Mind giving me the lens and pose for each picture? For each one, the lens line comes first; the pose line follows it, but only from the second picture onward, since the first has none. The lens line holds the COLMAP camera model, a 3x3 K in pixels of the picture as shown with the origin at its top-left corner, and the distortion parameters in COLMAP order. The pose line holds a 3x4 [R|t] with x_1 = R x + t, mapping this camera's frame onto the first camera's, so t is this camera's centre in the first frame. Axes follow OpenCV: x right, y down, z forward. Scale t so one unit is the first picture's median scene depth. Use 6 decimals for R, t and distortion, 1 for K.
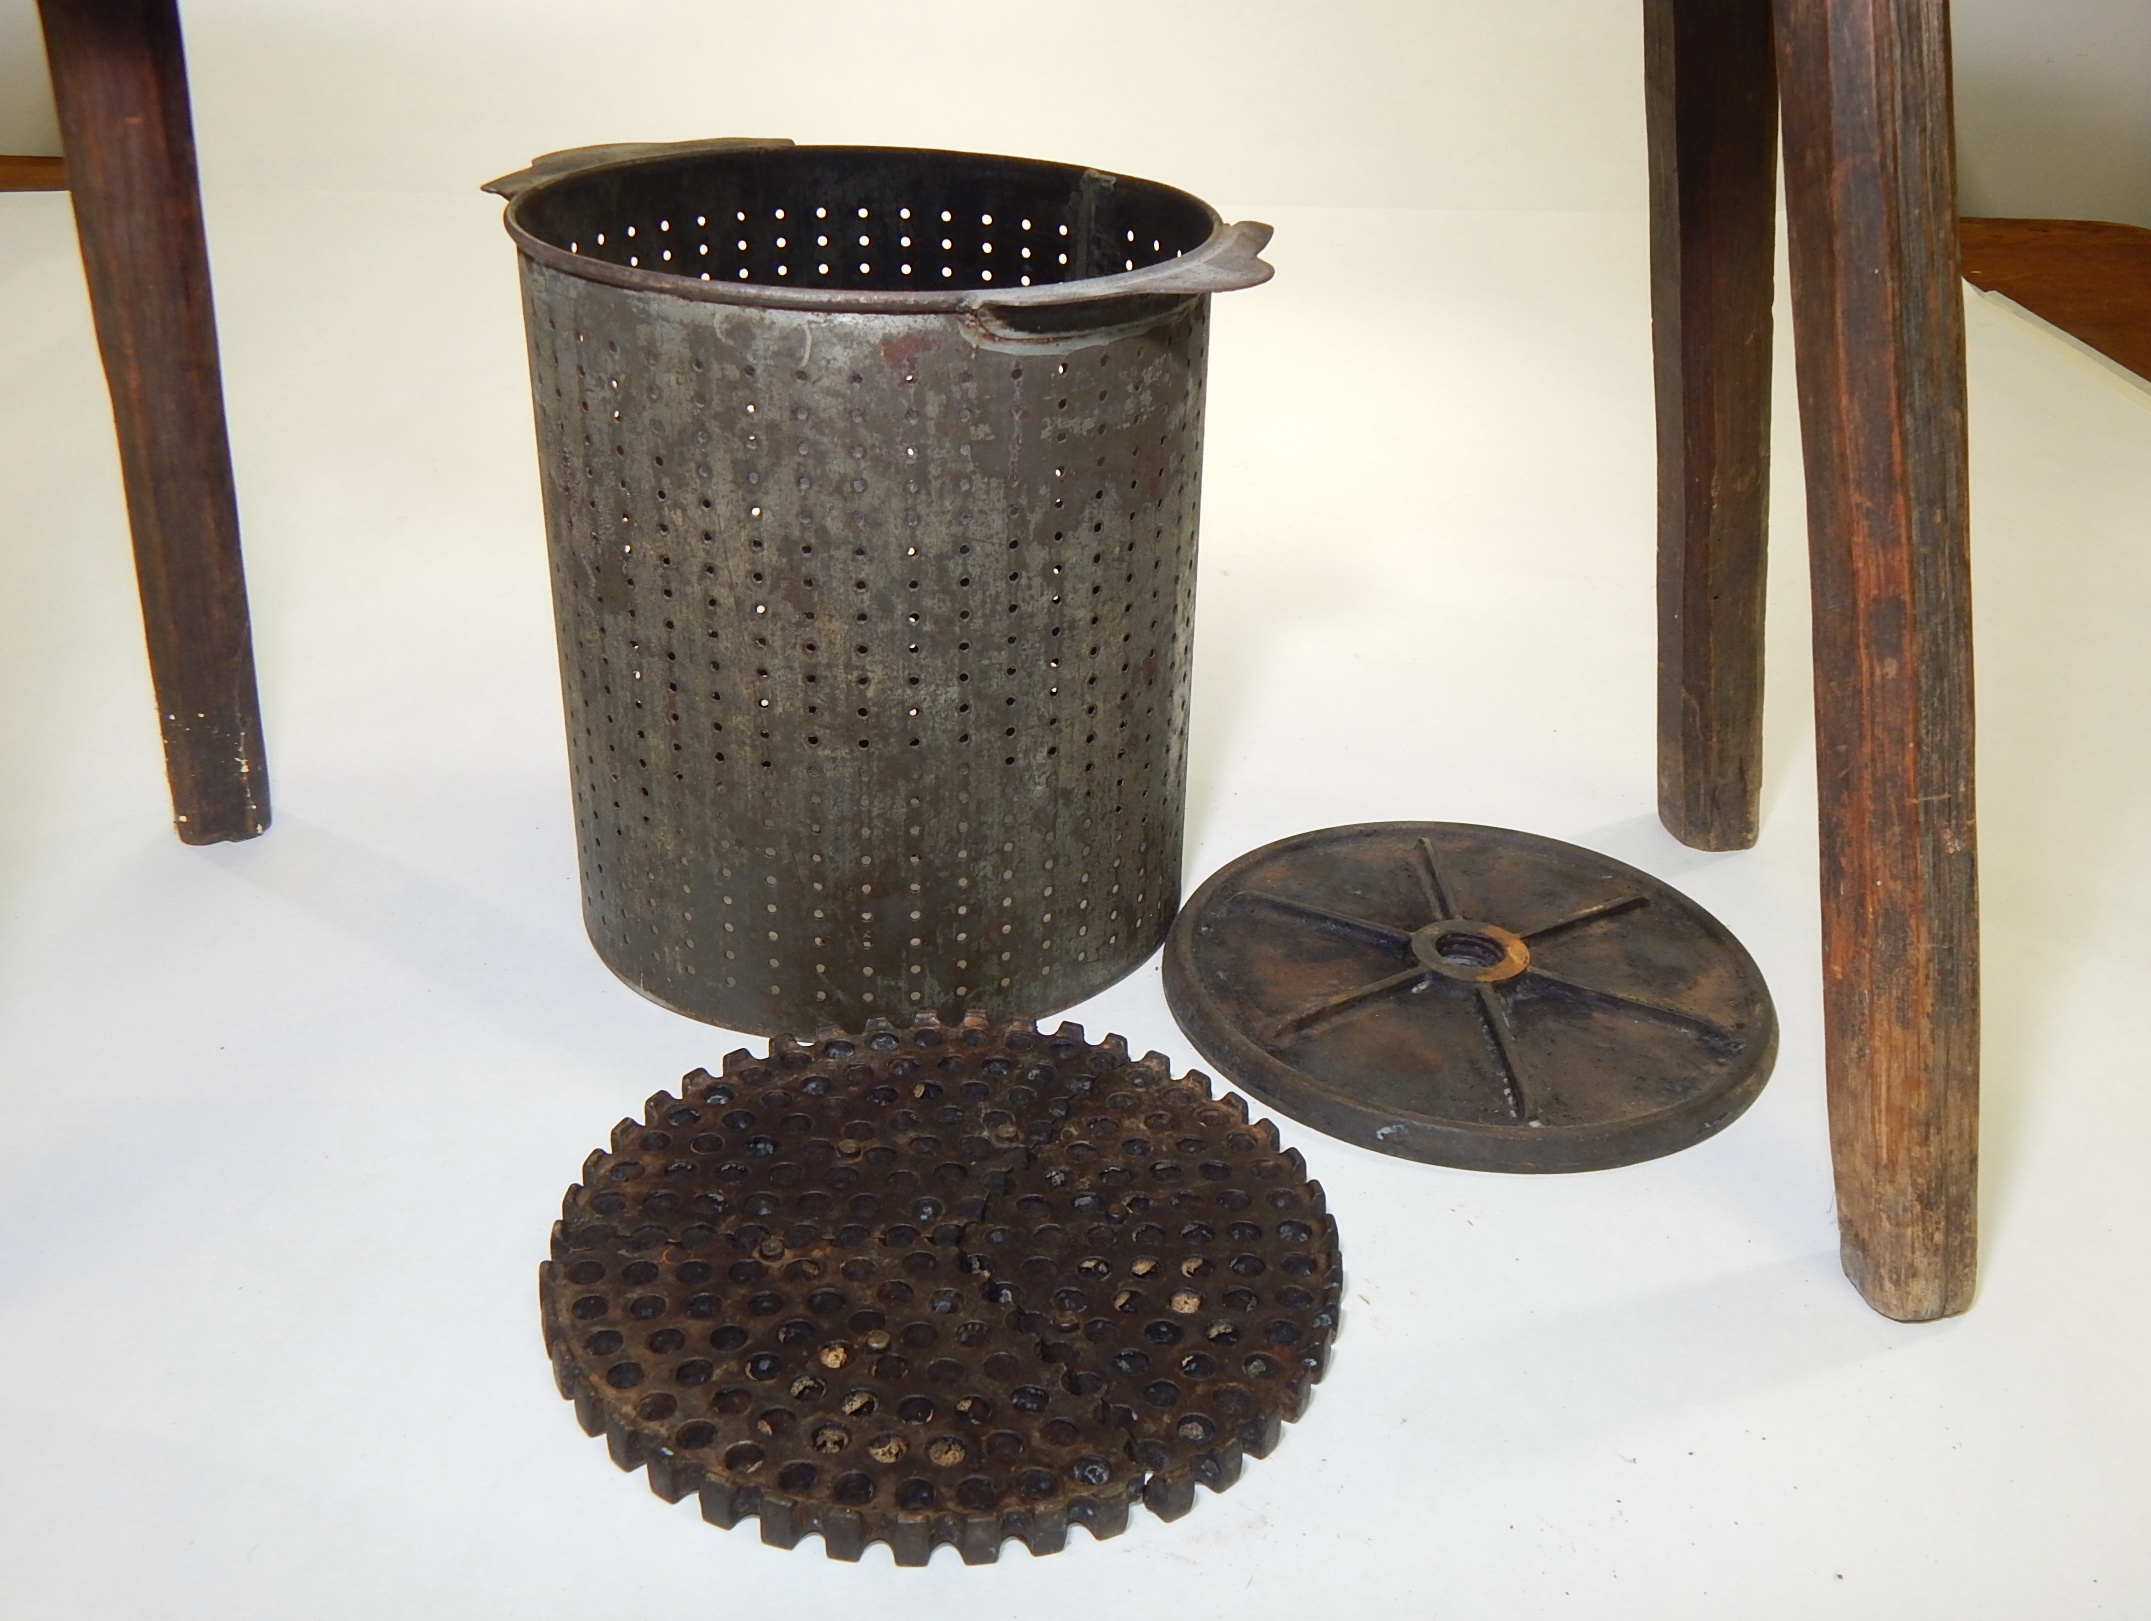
lens RADIAL K [[1963.9, 0, 1075.5], [0, 1963.9, 810.5], [0, 0, 1]] dist [0.012725, -0.045110]
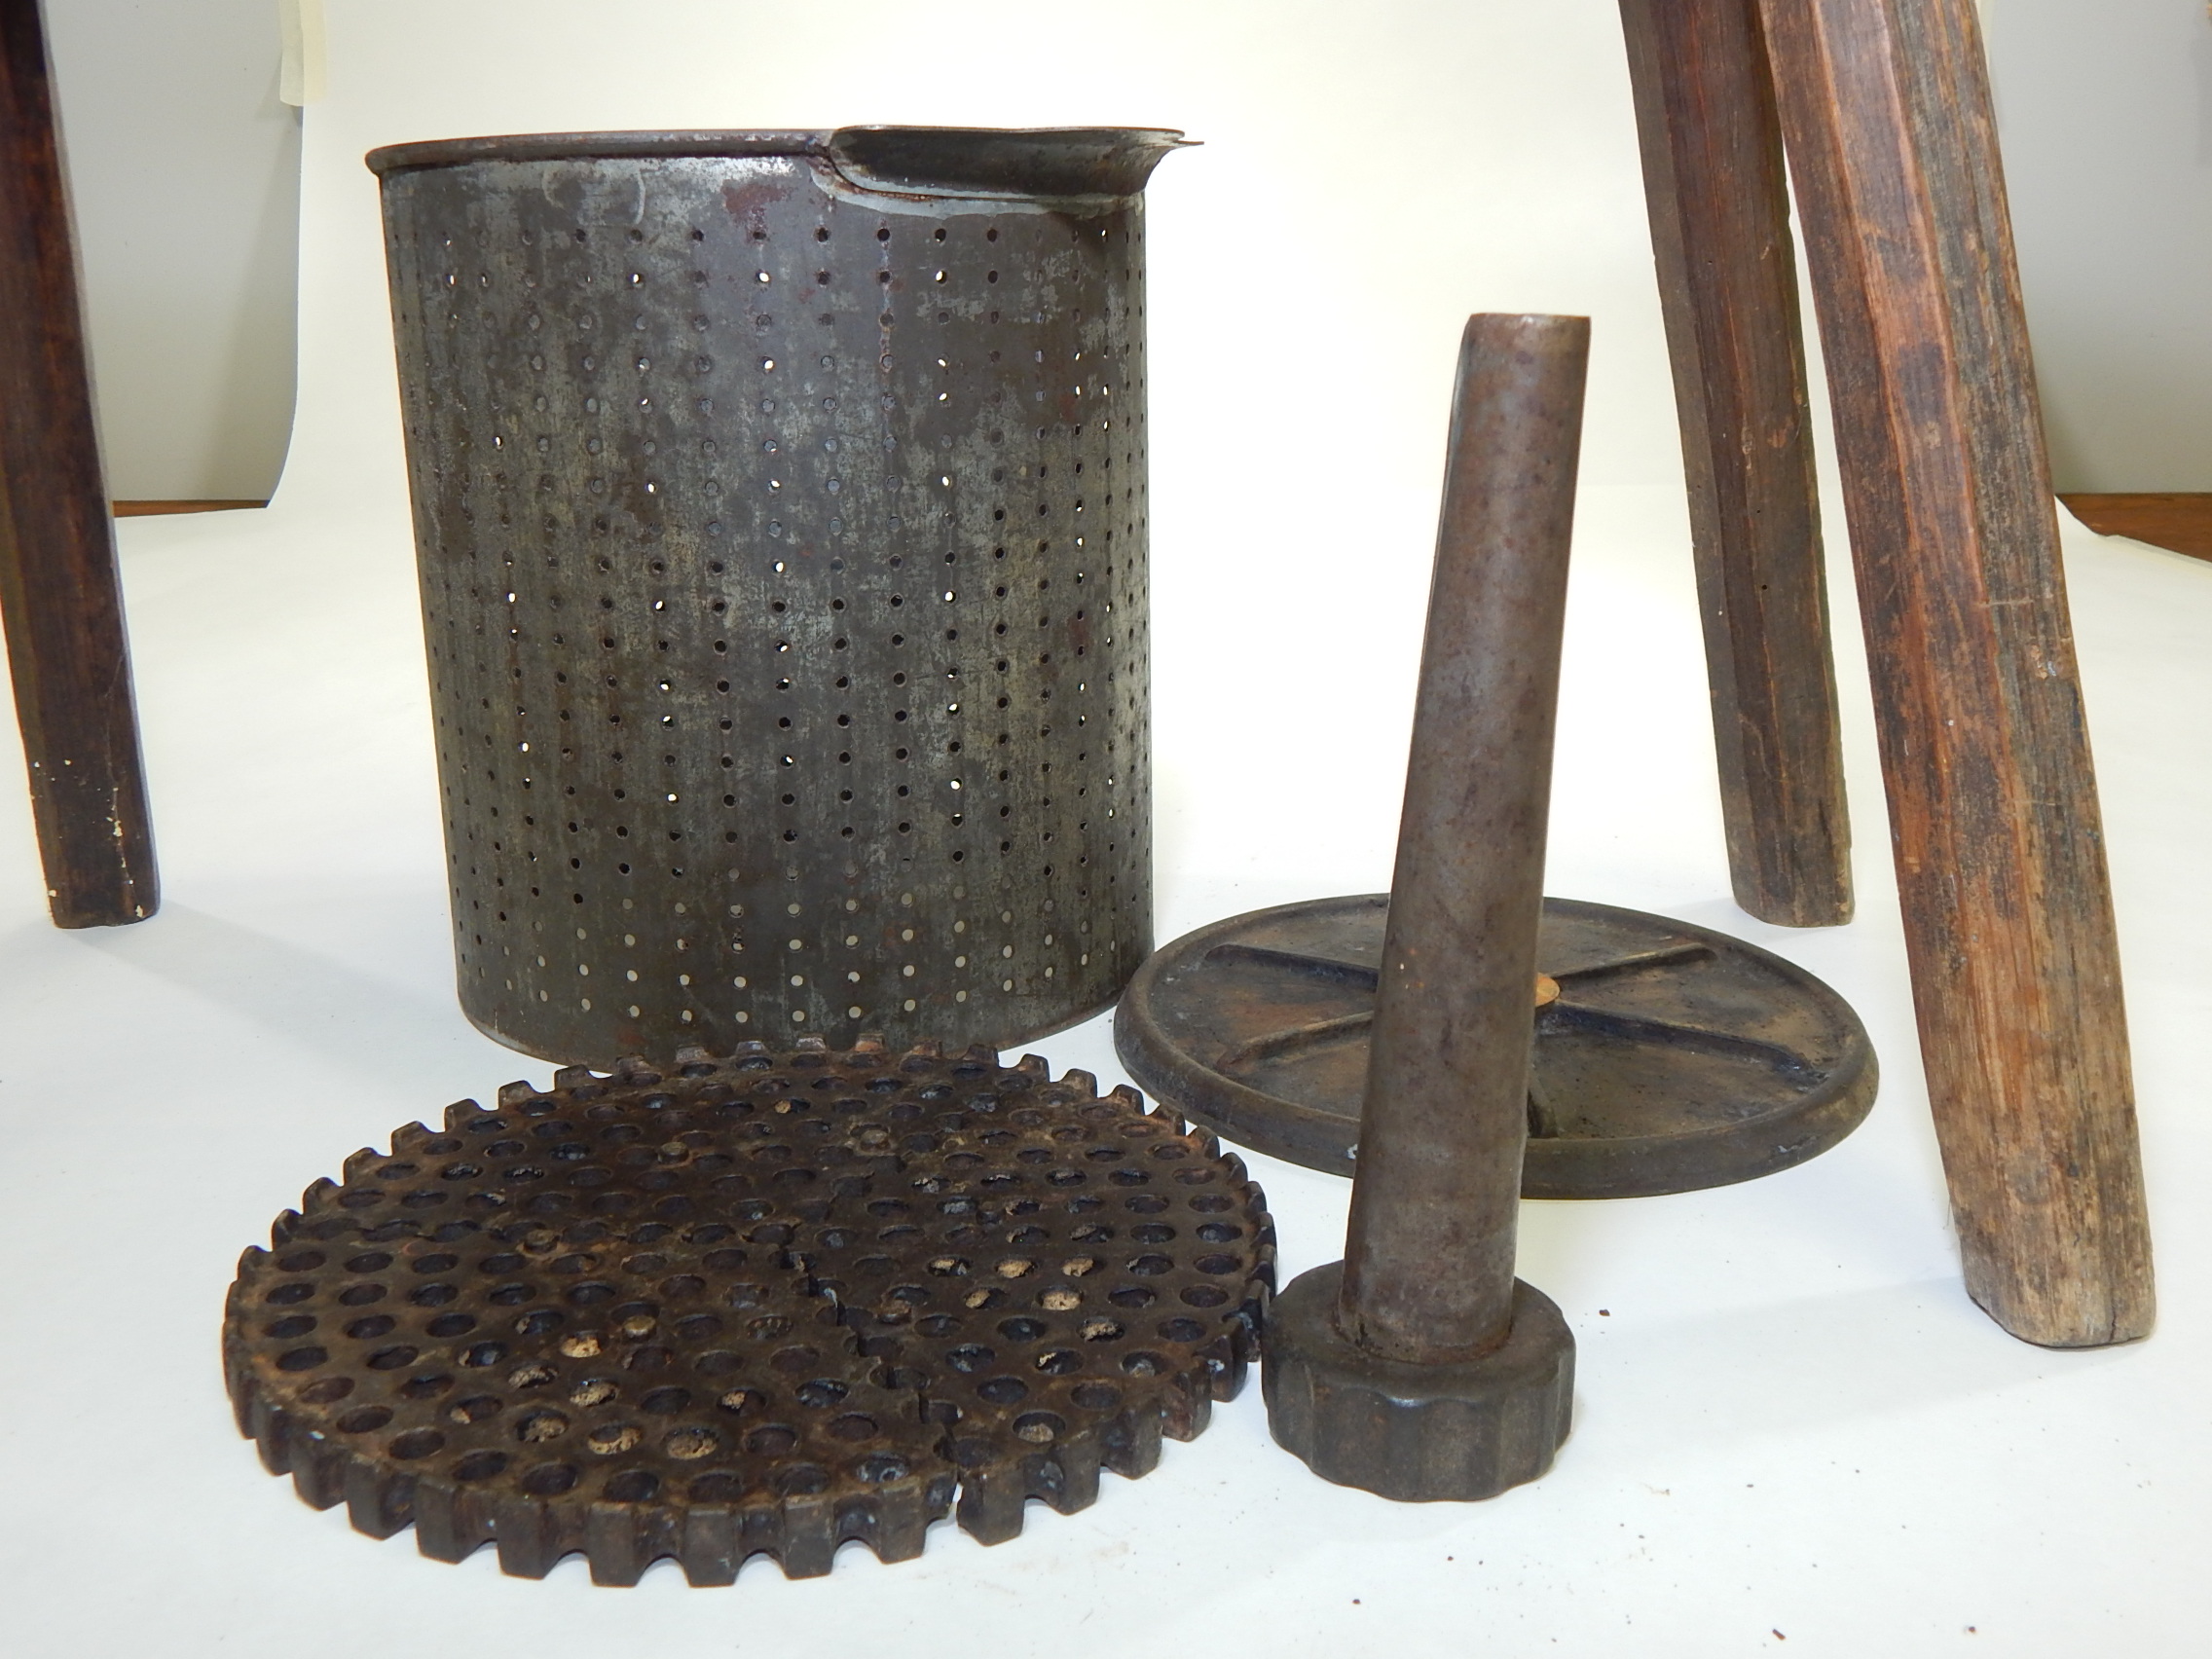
lens RADIAL K [[1913.9, 0, 1070.3], [0, 1913.9, 829.4], [0, 0, 1]] dist [0.009455, -0.036052]
pose [[0.995764, -0.021681, -0.089357, 0.121680], [0.001741, 0.976073, -0.217435, 0.219175], [0.091934, 0.216359, 0.971976, 0.231003]]
